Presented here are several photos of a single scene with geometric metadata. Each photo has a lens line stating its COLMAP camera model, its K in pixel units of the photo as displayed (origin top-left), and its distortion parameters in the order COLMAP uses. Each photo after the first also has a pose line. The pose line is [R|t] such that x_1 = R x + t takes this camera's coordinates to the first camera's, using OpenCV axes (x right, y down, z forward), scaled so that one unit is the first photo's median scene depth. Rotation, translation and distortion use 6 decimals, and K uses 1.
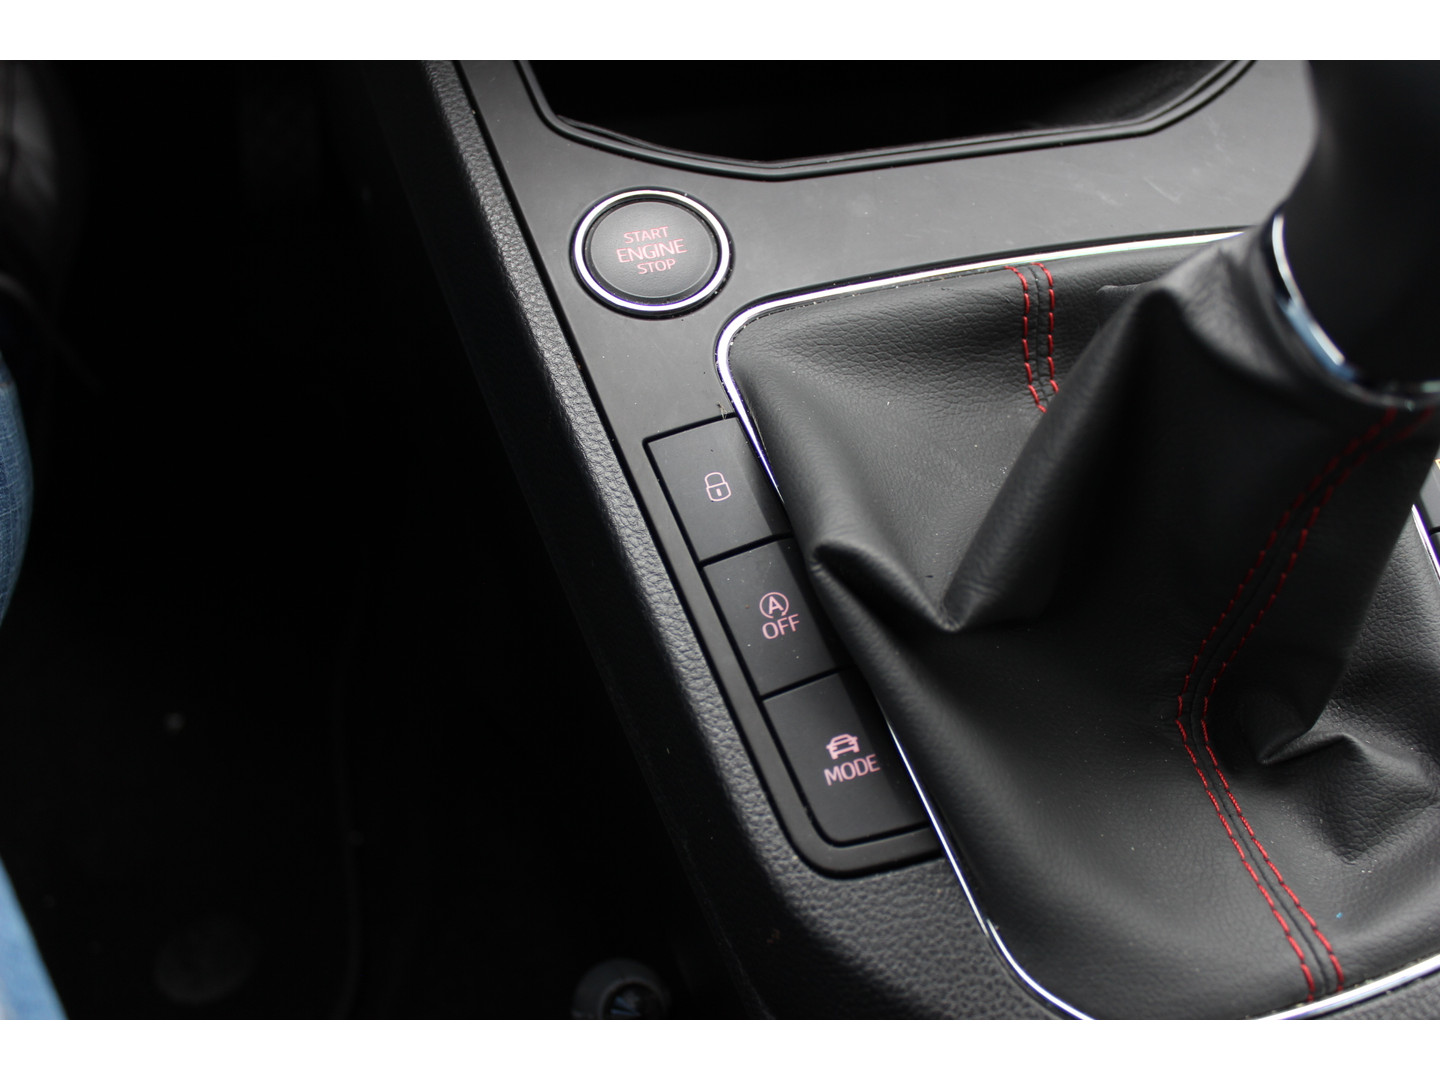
lens RADIAL K [[1420.8, 0, 720.0], [0, 1420.8, 540.0], [0, 0, 1]] dist [-0.162380, 0.222789]
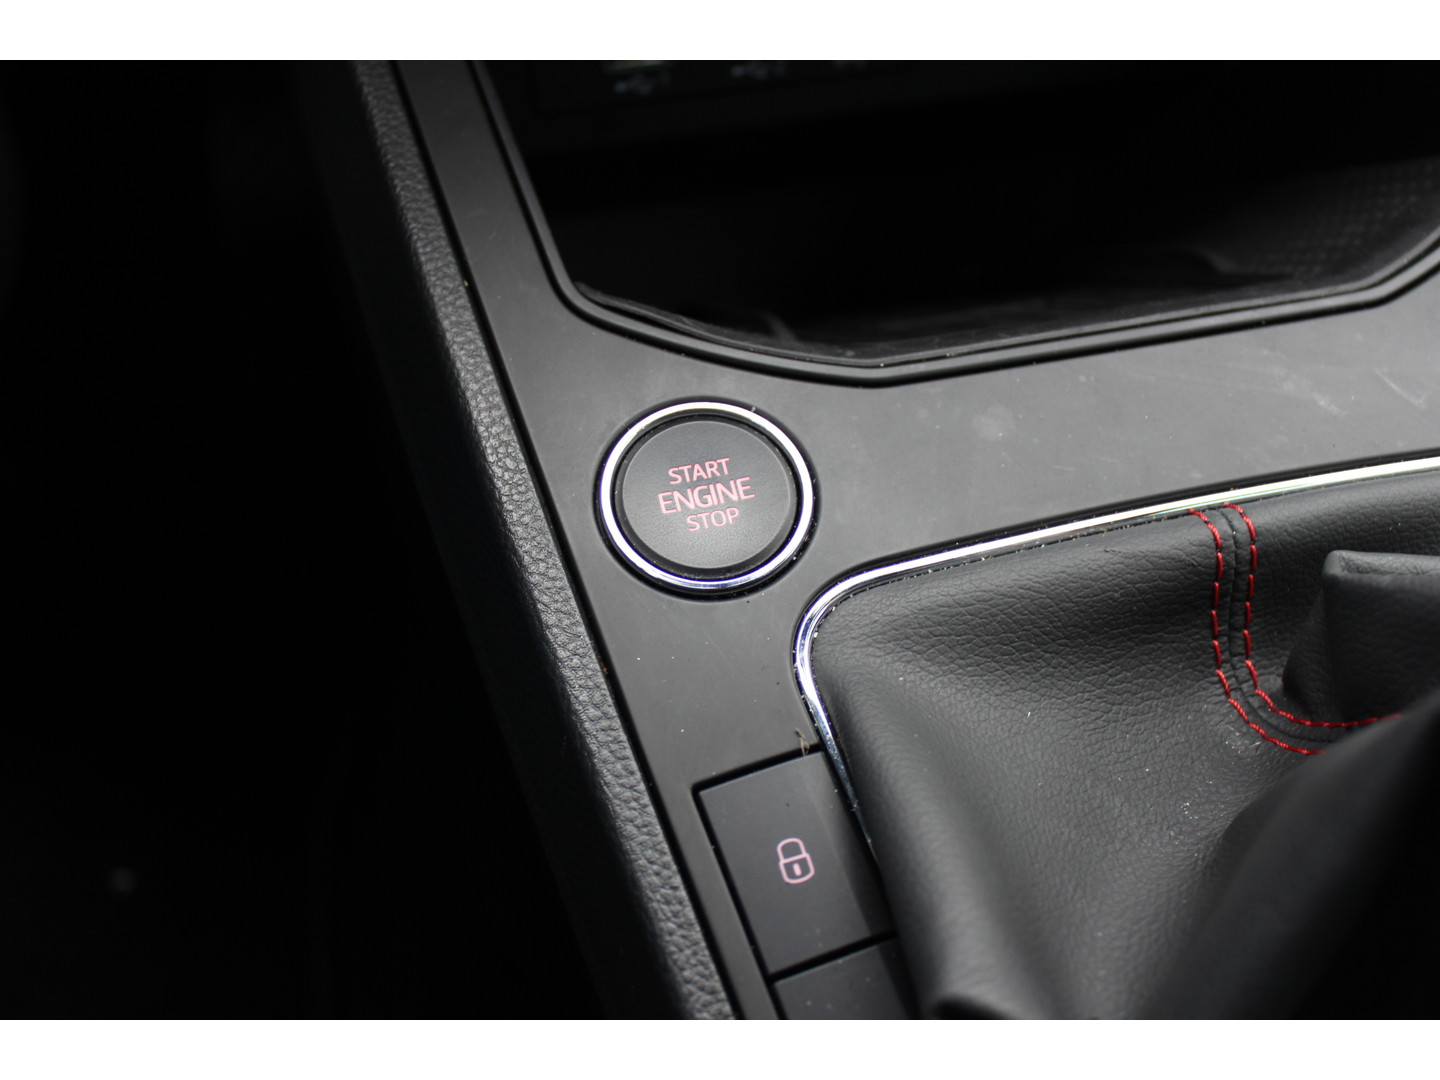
lens RADIAL K [[1581.0, 0, 720.0], [0, 1581.0, 540.0], [0, 0, 1]] dist [-0.138205, 0.184825]
pose [[0.999391, 0.013100, -0.032340, -0.014846], [-0.012872, 0.999891, 0.007259, -0.188426], [0.032431, -0.006838, 0.999451, 0.186957]]
